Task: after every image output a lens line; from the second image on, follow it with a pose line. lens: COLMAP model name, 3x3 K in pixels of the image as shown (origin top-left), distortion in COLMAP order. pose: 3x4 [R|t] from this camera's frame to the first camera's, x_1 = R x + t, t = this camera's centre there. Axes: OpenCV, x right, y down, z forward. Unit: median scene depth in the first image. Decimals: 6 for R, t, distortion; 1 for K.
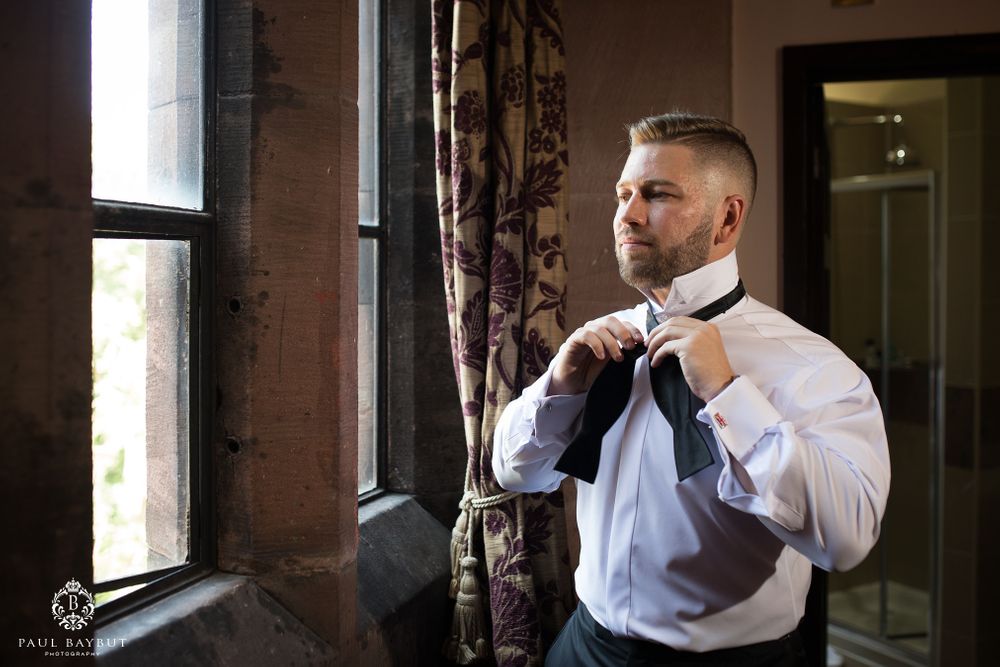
lens RADIAL K [[1033.4, 0, 497.1], [0, 1033.4, 329.8], [0, 0, 1]] dist [-0.036537, 0.000000]
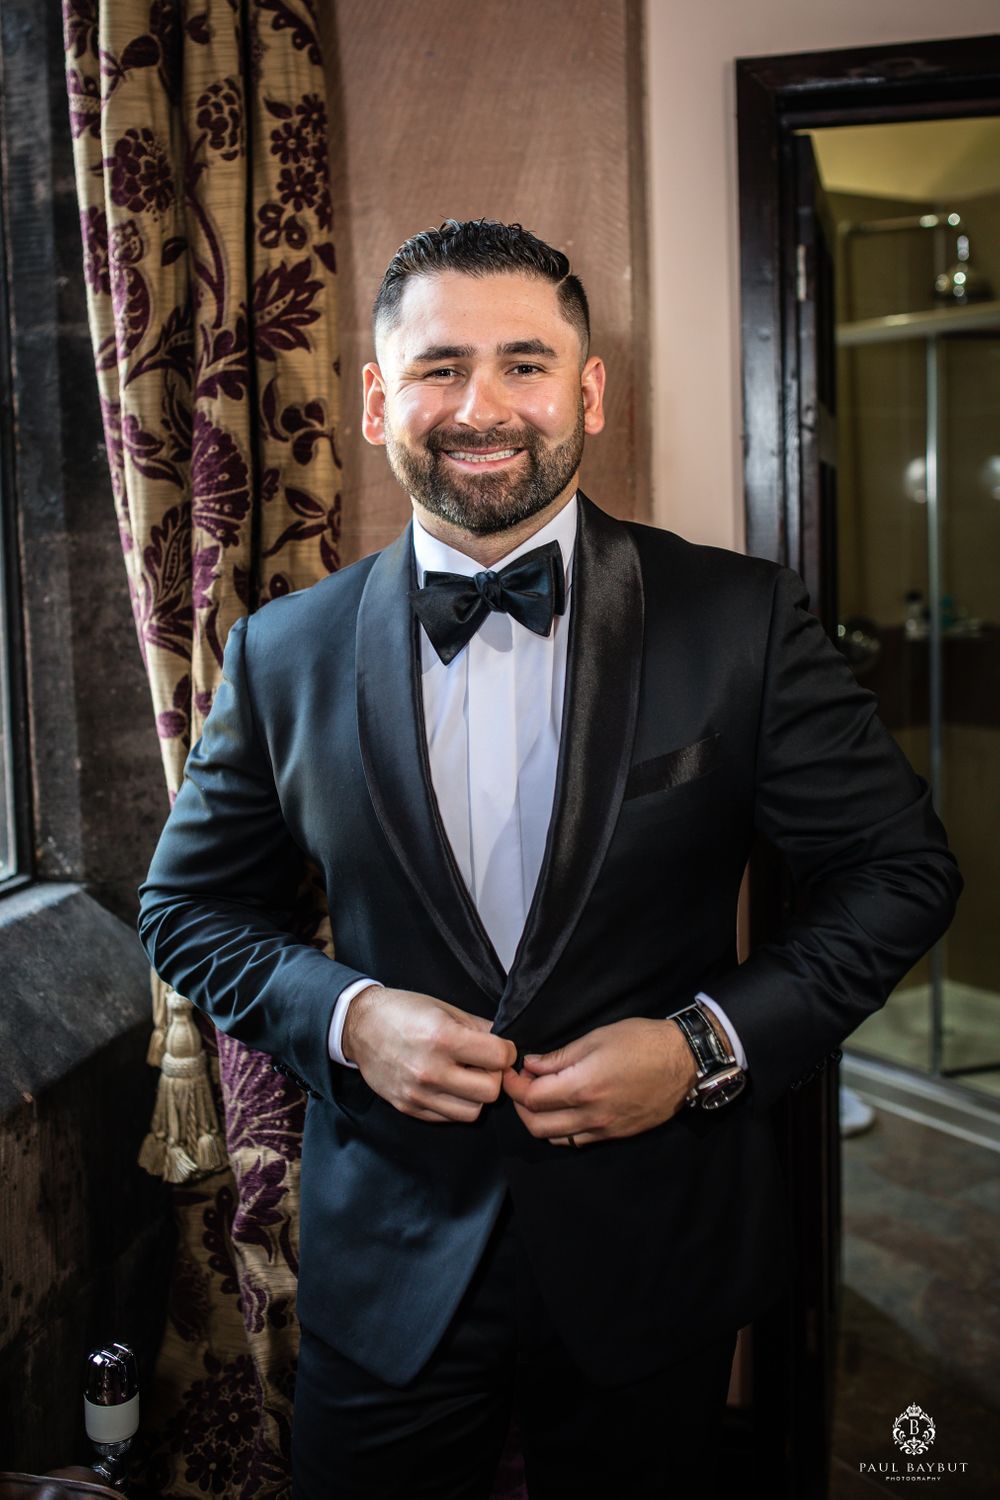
lens RADIAL K [[1550.0, 0, 493.2], [0, 1550.0, 735.9], [0, 0, 1]] dist [-0.036537, 0.000000]
pose [[0.997384, -0.037243, 0.061958, 0.095200], [0.032131, 0.996151, 0.081550, 0.020834], [-0.064757, -0.079346, 0.994742, 0.173147]]
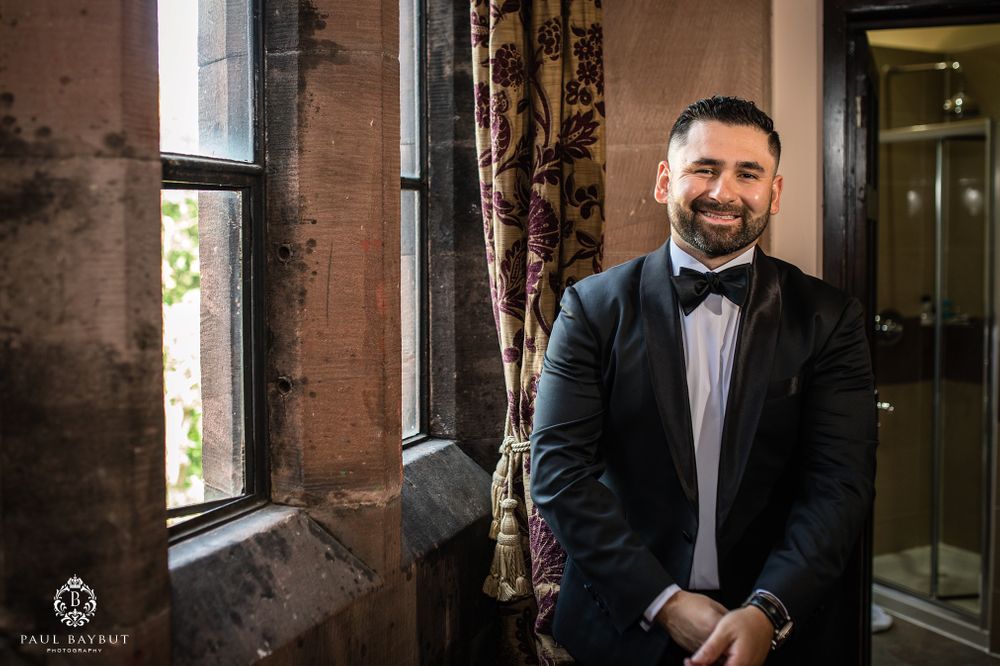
lens RADIAL K [[1129.8, 0, 507.8], [0, 1129.8, 340.9], [0, 0, 1]] dist [-0.032810, 0.000000]
pose [[0.999379, -0.003291, -0.035084, 0.011951], [0.004534, 0.999363, 0.035398, 0.022473], [0.034945, -0.035535, 0.998757, -0.124793]]
